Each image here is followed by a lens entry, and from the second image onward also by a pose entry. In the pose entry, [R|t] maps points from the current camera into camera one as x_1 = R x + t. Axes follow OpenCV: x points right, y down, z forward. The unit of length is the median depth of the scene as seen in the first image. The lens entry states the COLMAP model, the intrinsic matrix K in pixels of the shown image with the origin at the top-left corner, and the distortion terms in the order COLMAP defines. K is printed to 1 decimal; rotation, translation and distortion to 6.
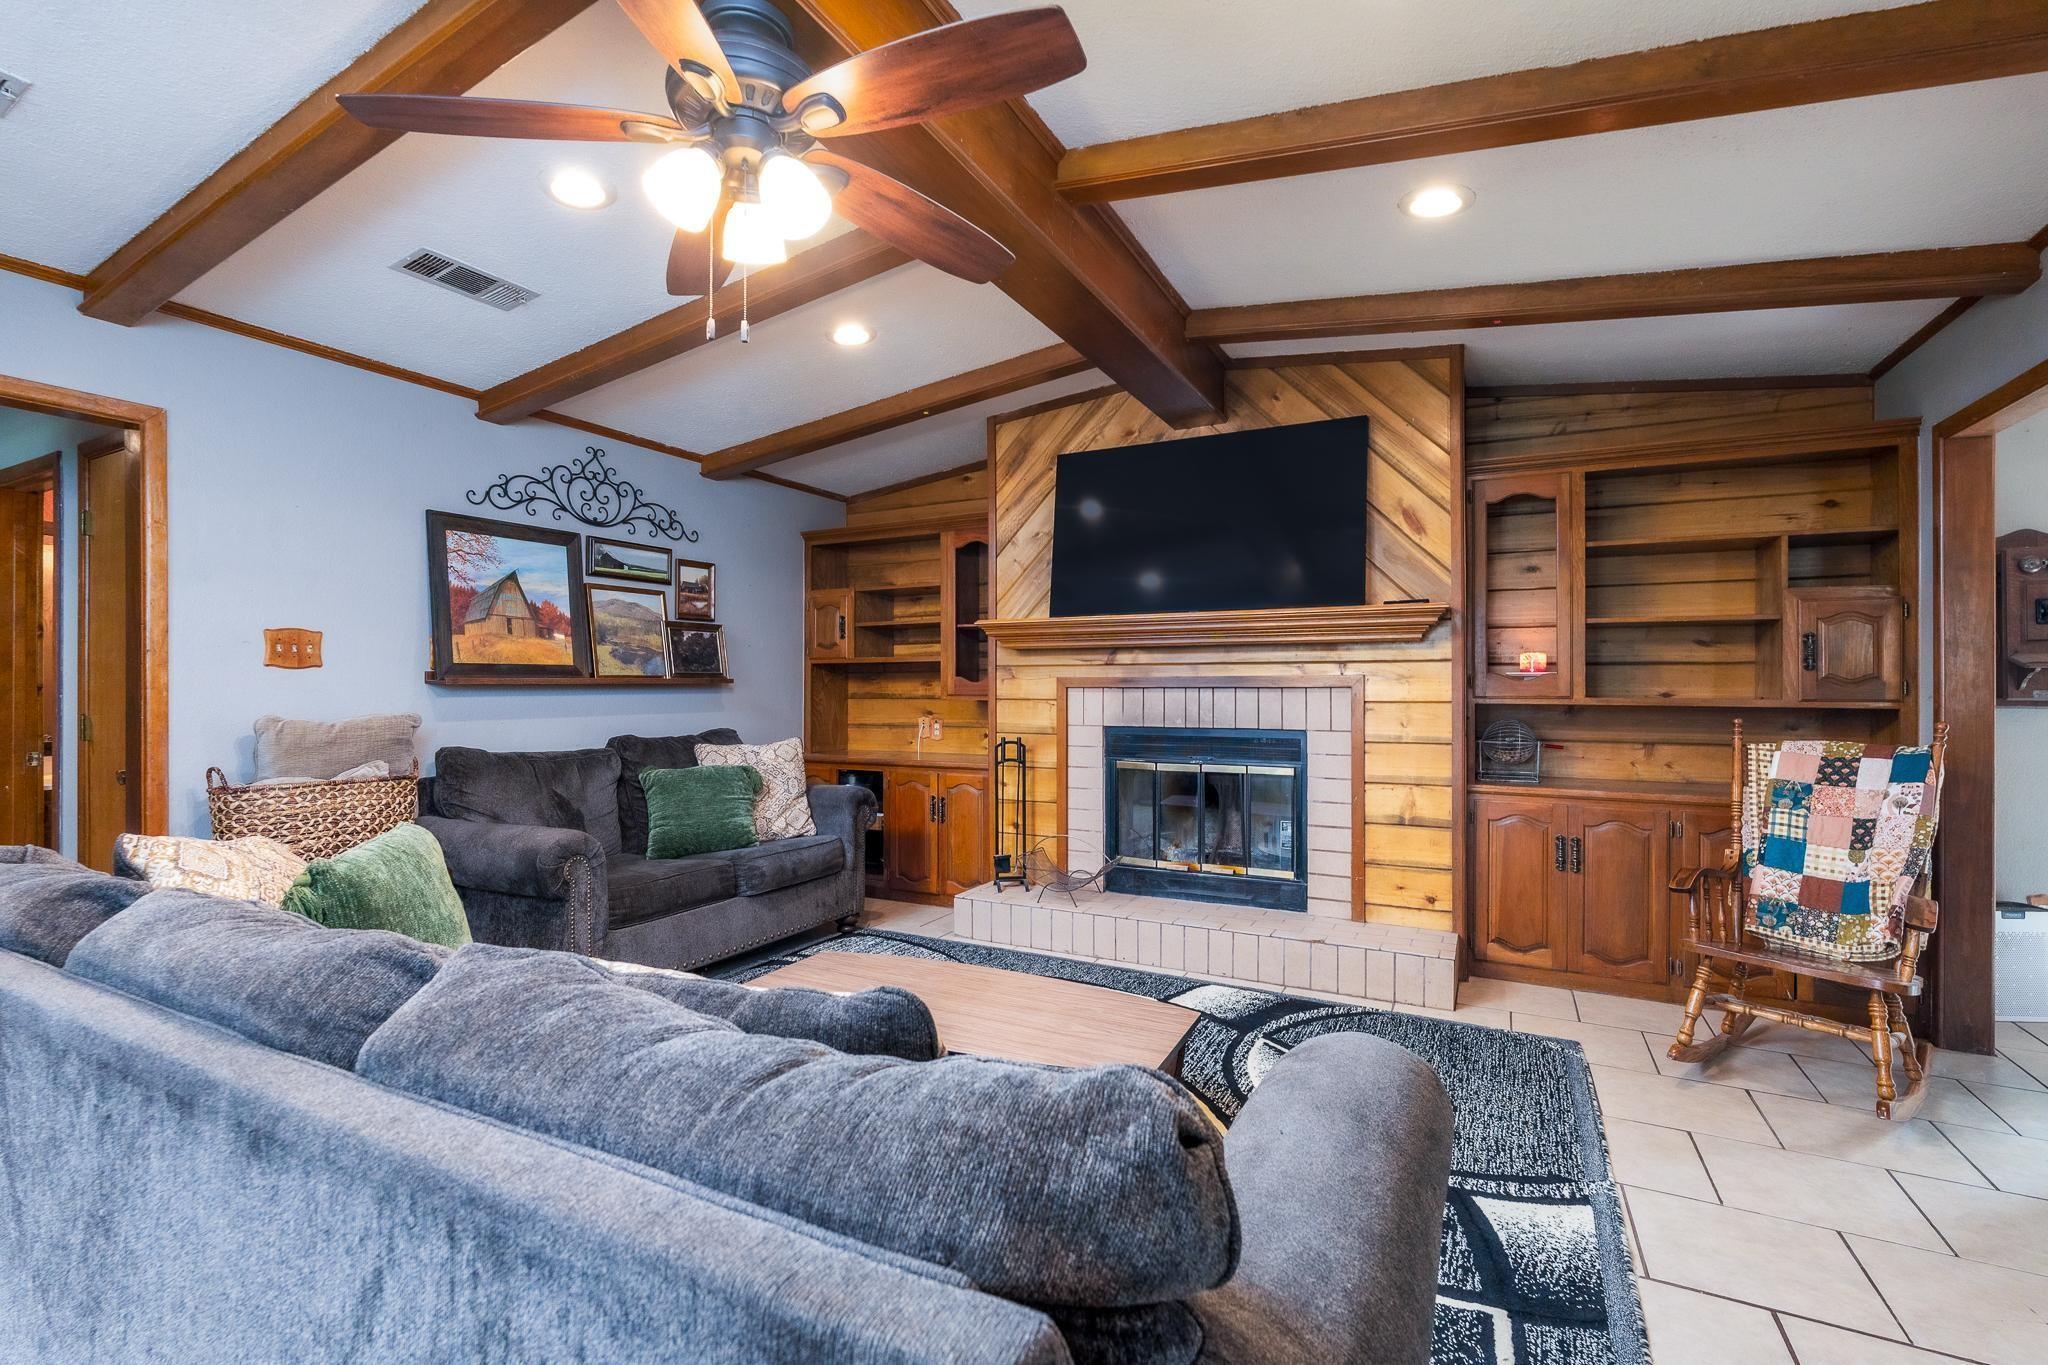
lens RADIAL K [[911.7, 0, 1018.3], [0, 911.7, 682.1], [0, 0, 1]] dist [-0.004749, -0.000107]
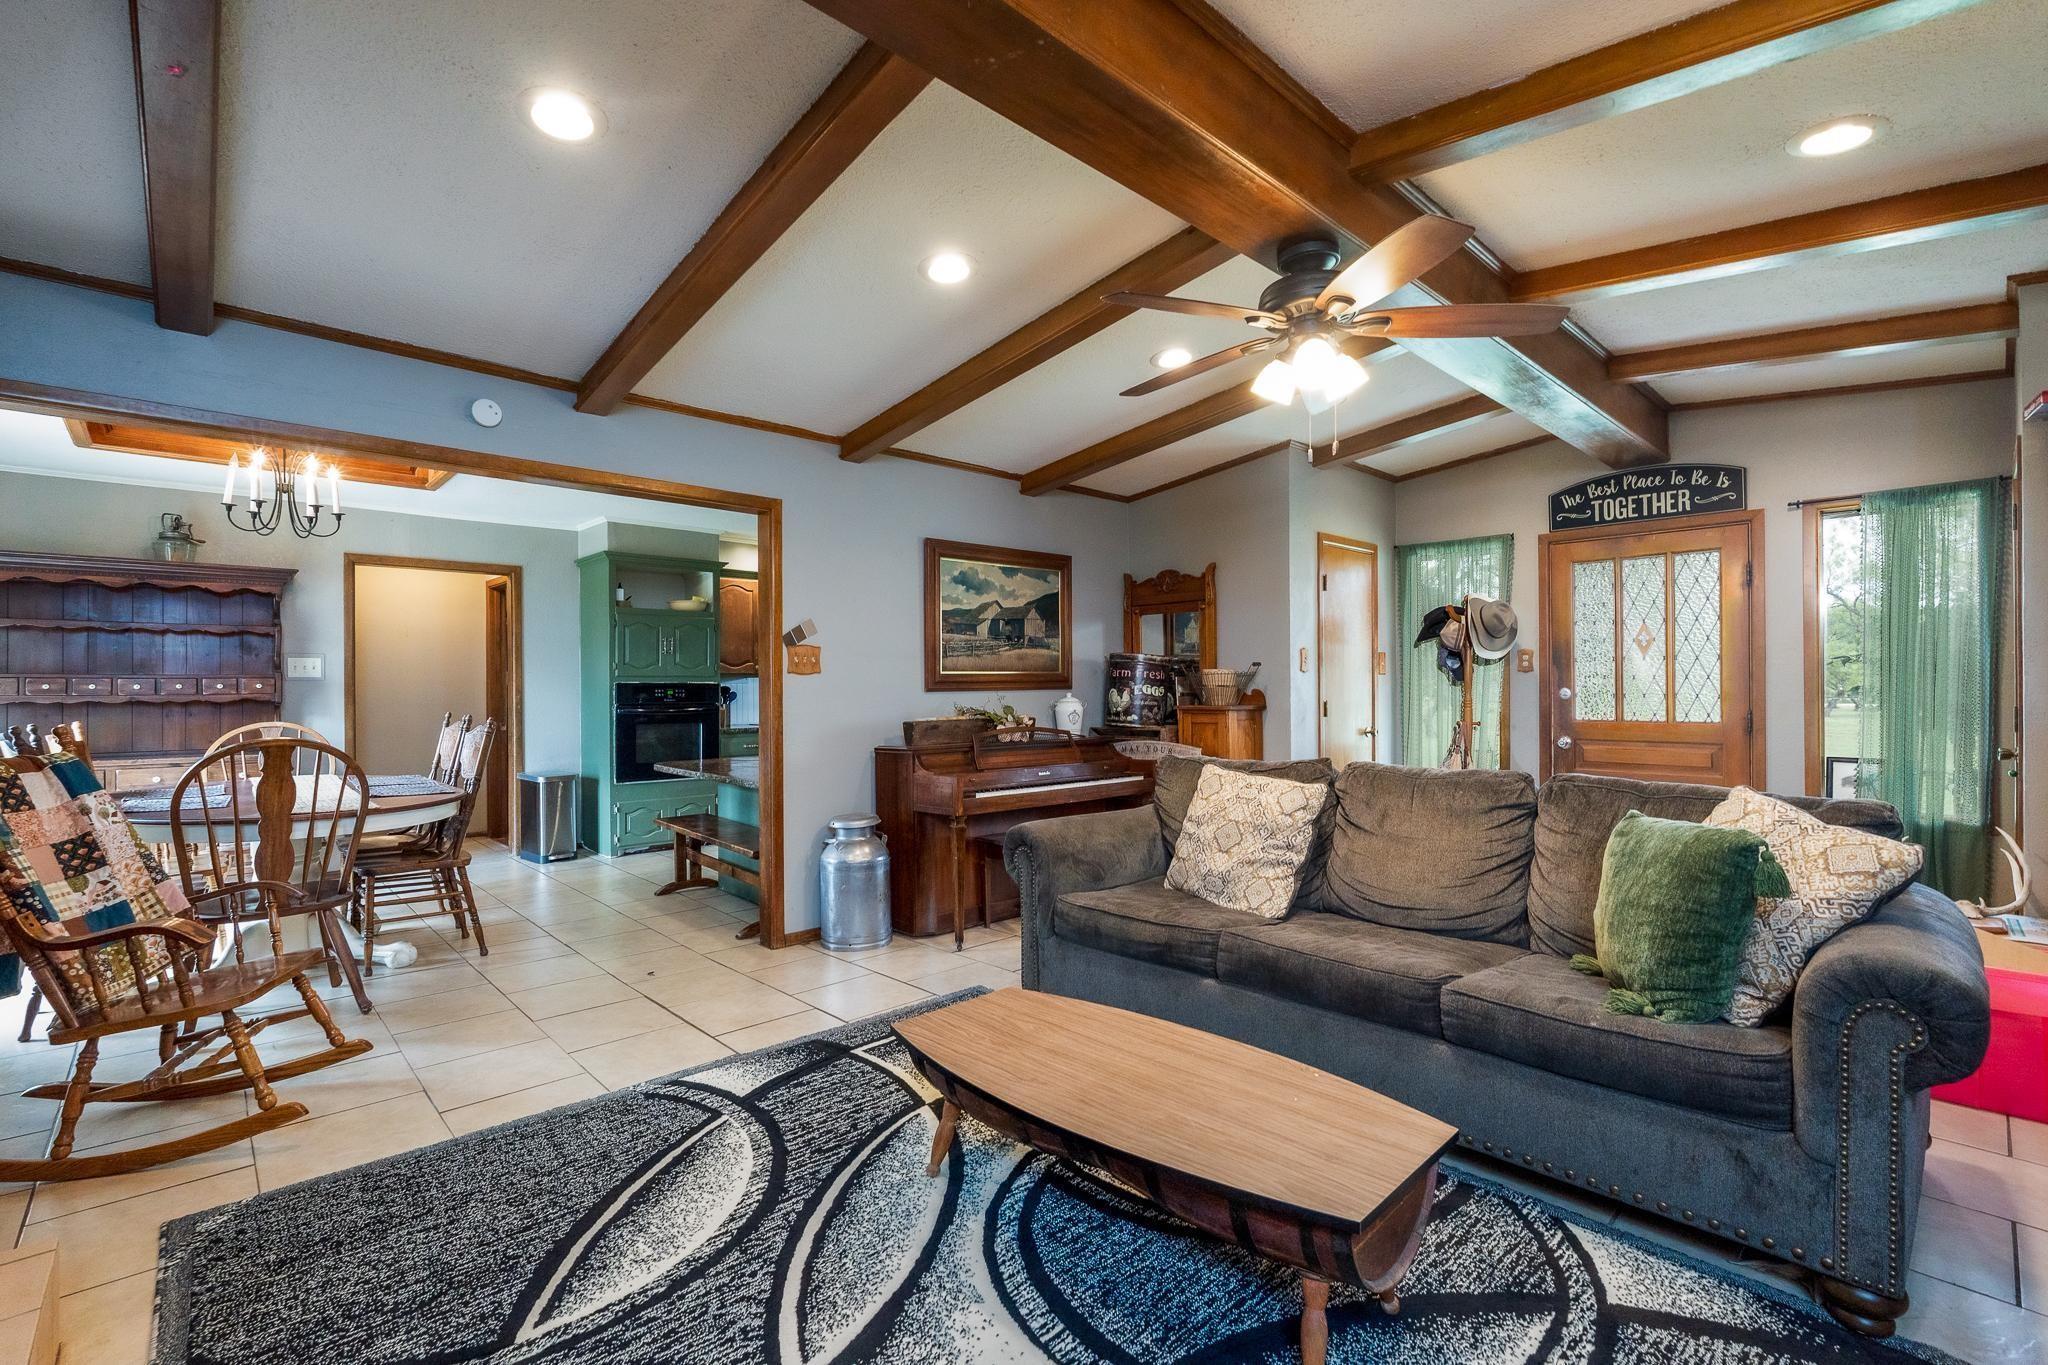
lens RADIAL K [[911.7, 0, 1022.1], [0, 911.7, 687.8], [0, 0, 1]] dist [-0.004749, -0.000107]
pose [[-0.940249, 0.001886, 0.340483, -0.238564], [0.002423, 0.999996, 0.001153, 0.007502], [-0.340480, 0.001909, -0.940250, 1.715318]]
